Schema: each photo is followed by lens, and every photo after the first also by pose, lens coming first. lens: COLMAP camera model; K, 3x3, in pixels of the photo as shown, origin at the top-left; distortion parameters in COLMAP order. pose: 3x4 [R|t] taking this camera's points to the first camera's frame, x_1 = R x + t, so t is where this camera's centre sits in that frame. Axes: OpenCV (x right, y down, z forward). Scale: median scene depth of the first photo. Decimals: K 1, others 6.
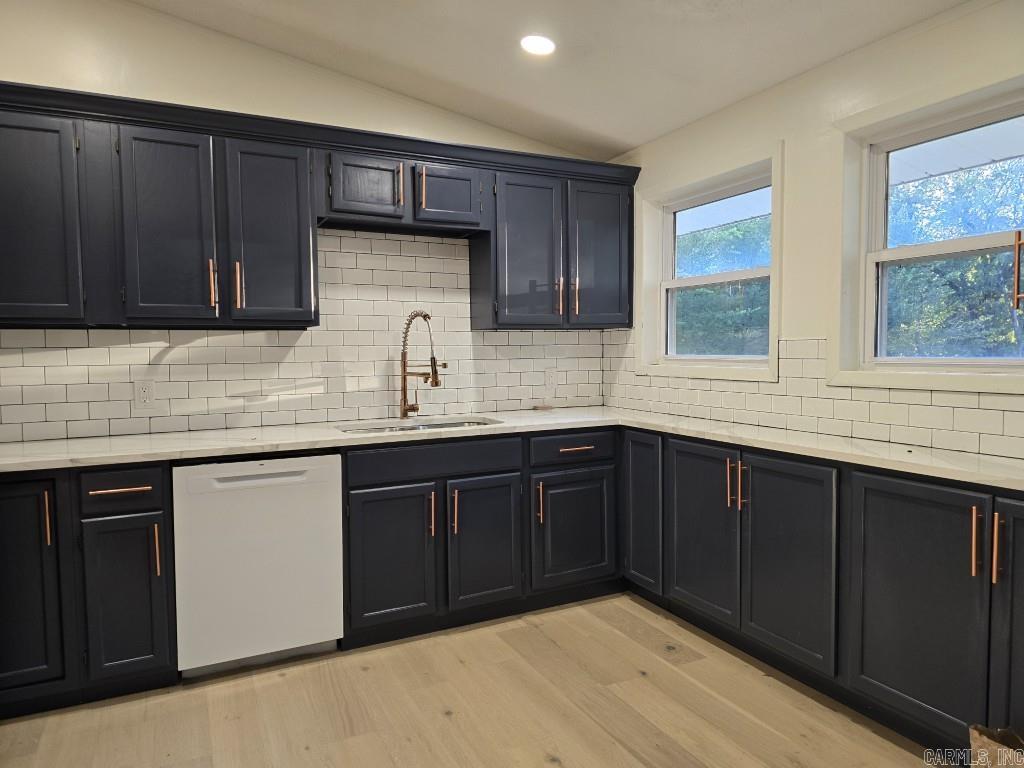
lens RADIAL K [[687.5, 0, 519.9], [0, 687.5, 384.6], [0, 0, 1]] dist [0.059286, -0.058729]
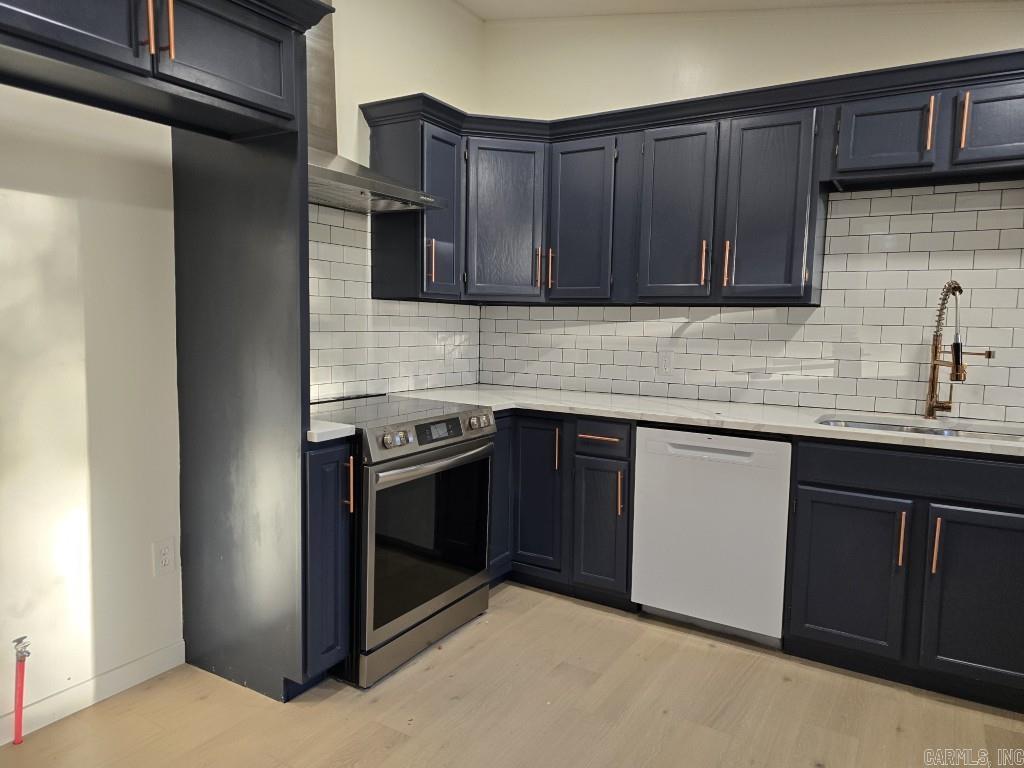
lens RADIAL K [[687.5, 0, 512.0], [0, 687.5, 381.7], [0, 0, 1]] dist [0.059286, -0.058729]
pose [[0.522268, 0.097277, -0.847215, 0.302378], [-0.069807, 0.995015, 0.071215, -0.018958], [0.849920, 0.021948, 0.526455, 0.187023]]
